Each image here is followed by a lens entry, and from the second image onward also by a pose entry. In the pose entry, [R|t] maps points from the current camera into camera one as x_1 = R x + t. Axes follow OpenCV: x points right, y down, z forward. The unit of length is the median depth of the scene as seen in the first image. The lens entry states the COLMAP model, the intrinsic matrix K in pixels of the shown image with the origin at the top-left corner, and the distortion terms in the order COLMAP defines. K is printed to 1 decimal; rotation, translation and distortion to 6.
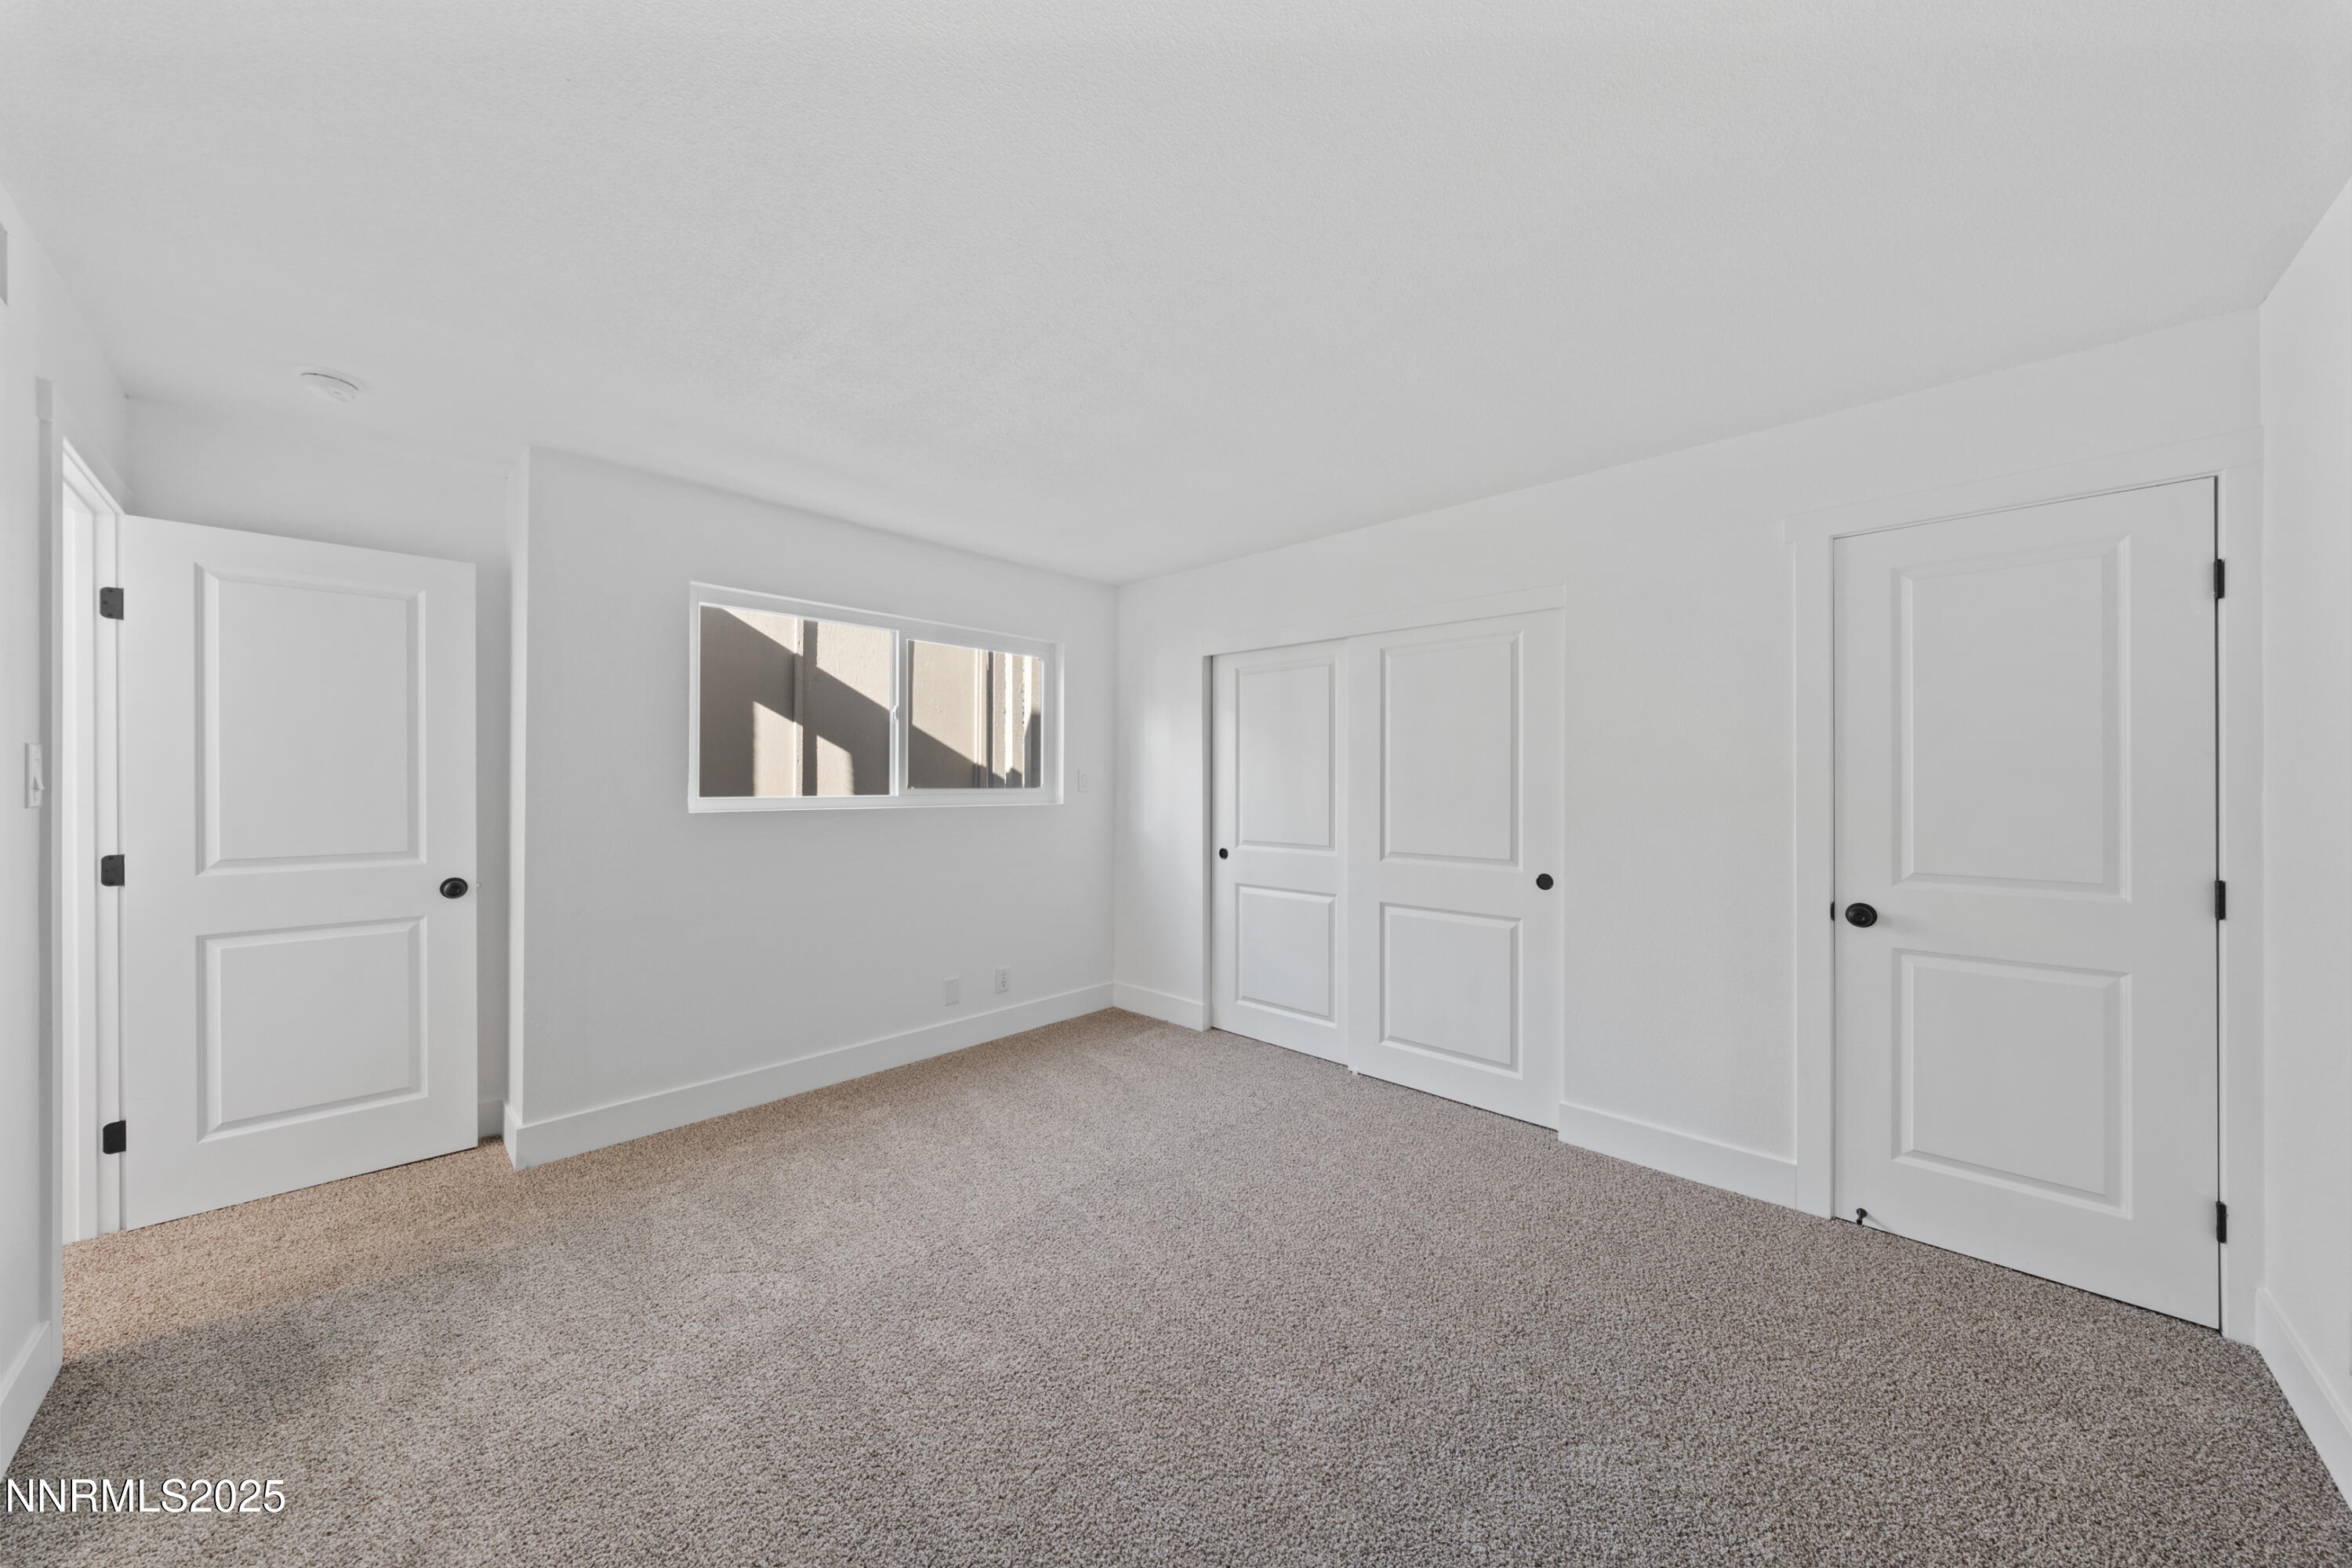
lens RADIAL K [[796.3, 0, 1174.1], [0, 796.3, 779.9], [0, 0, 1]] dist [-0.001577, -0.000024]
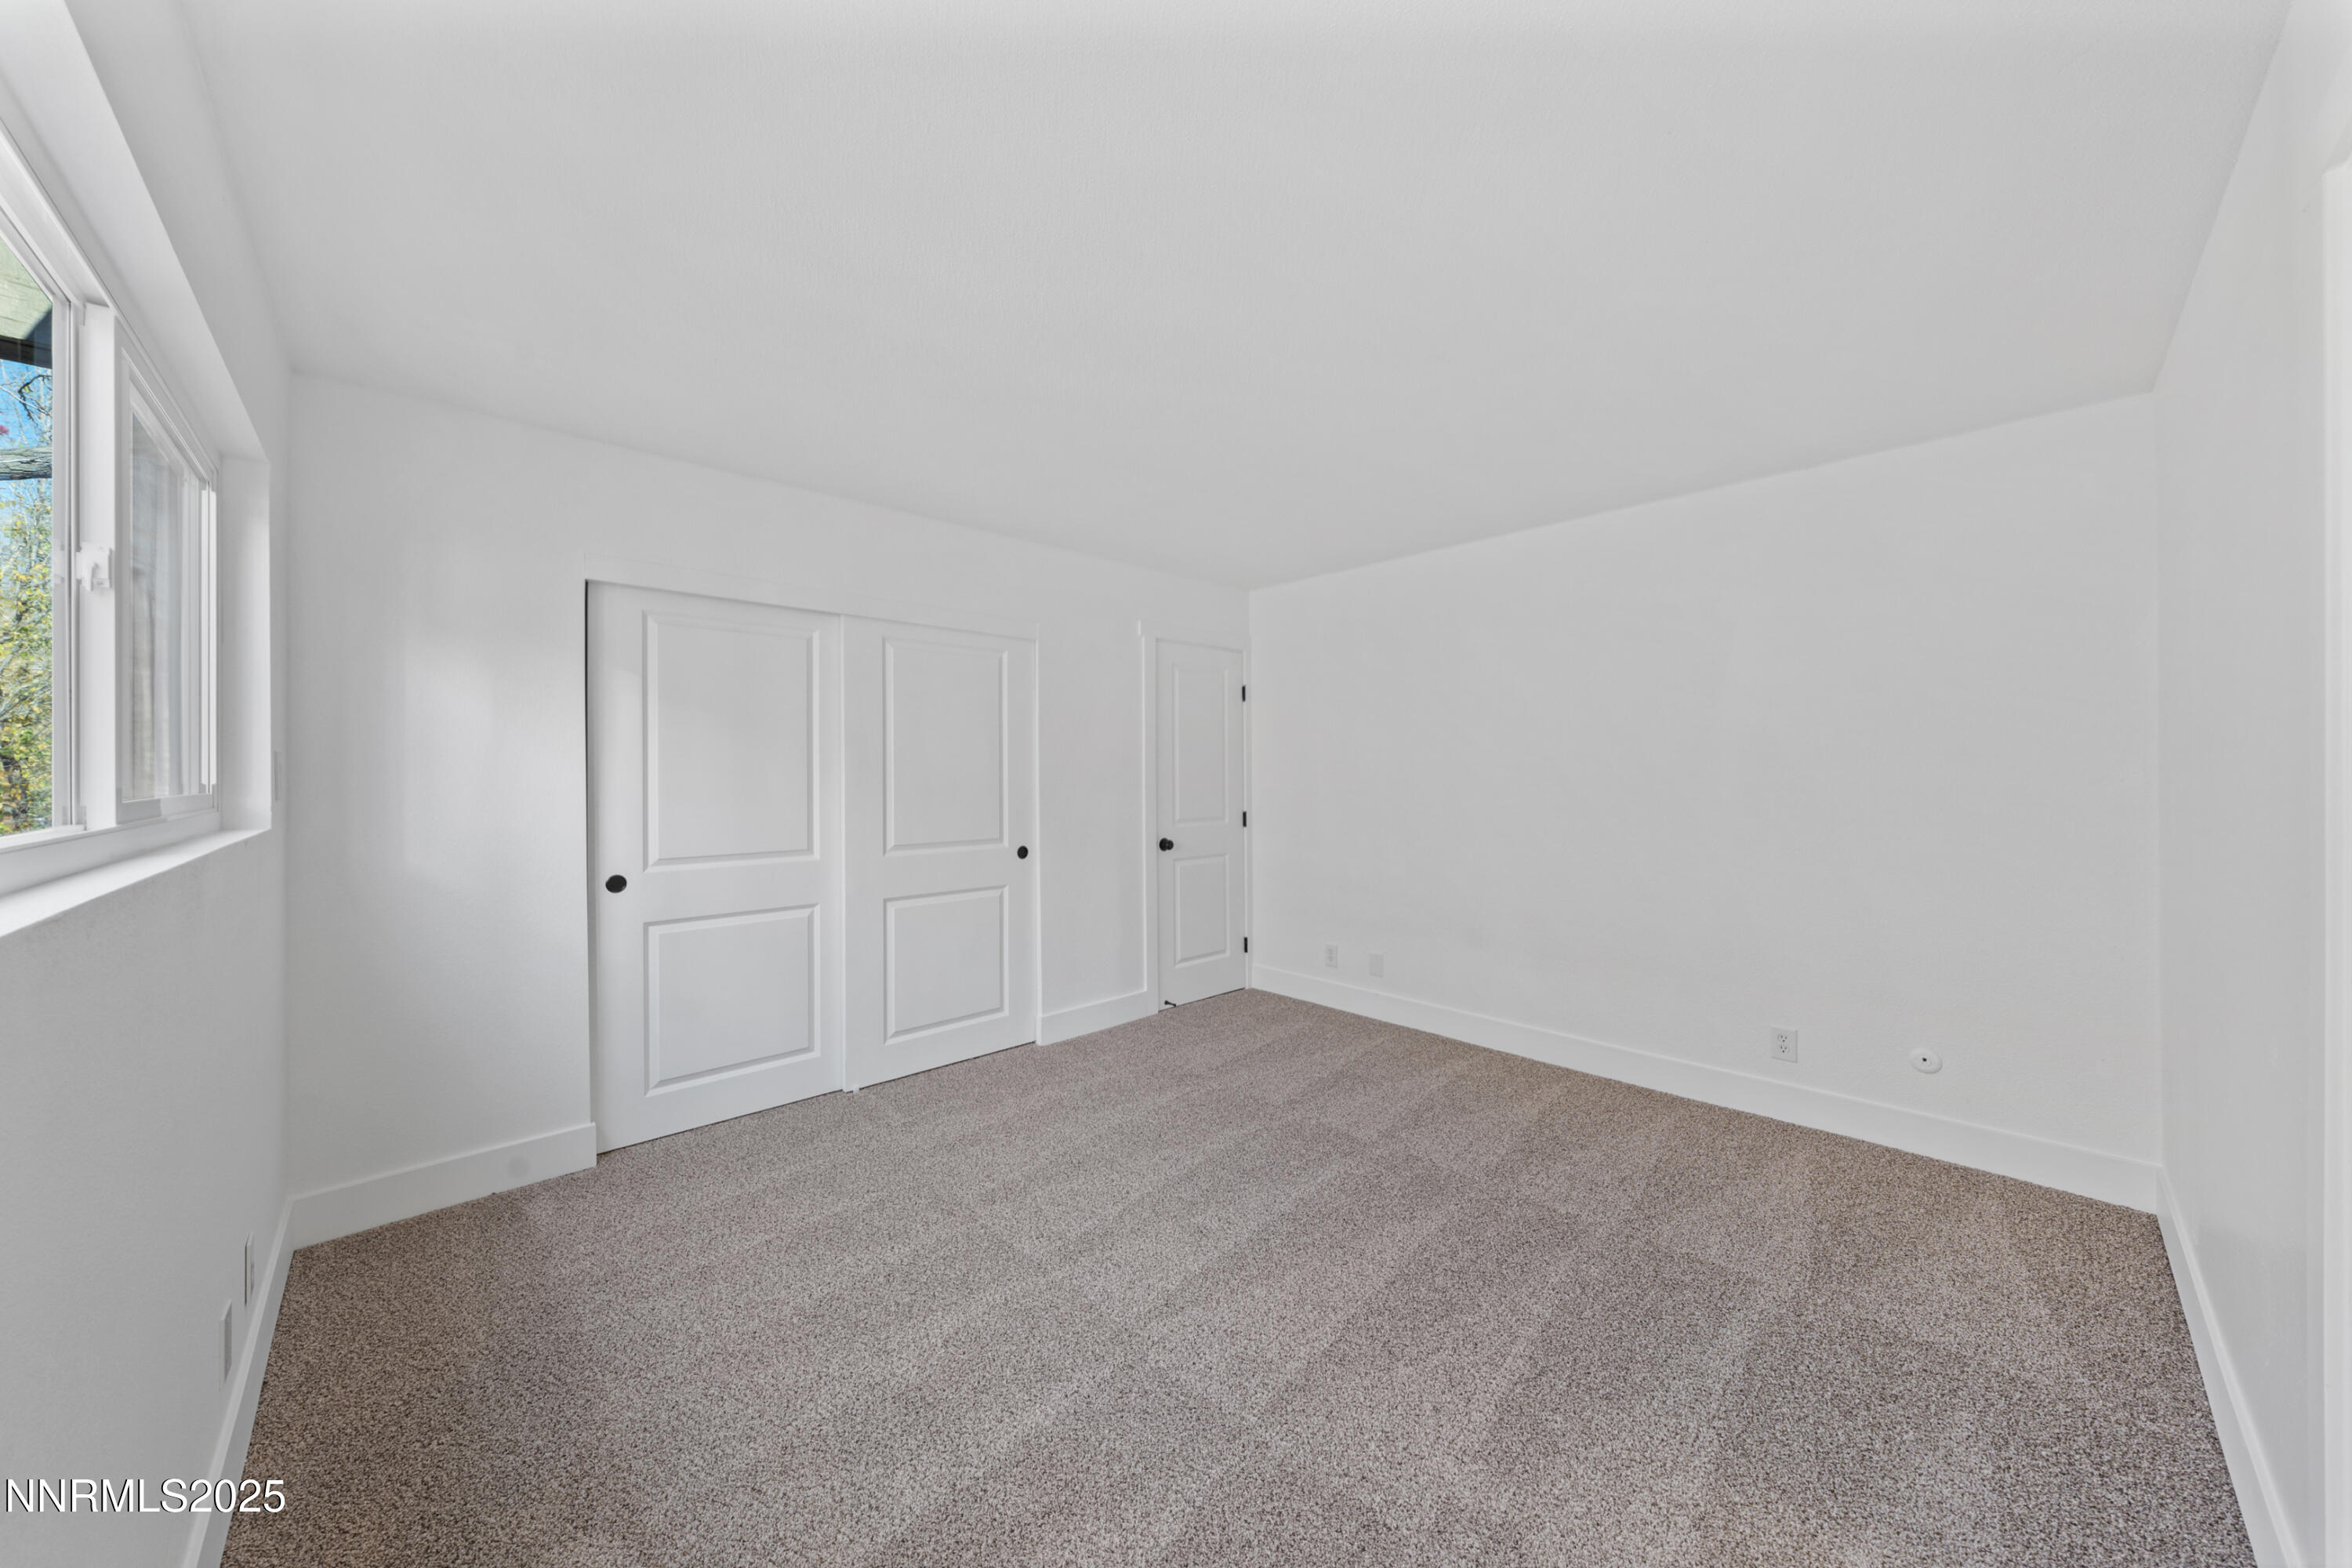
lens RADIAL K [[804.1, 0, 1171.3], [0, 804.1, 779.7], [0, 0, 1]] dist [-0.001280, -0.000093]
pose [[0.052734, -0.008108, 0.998576, -0.569674], [0.004887, 0.999957, 0.007861, 0.001992], [-0.998597, 0.004466, 0.052772, 0.489185]]
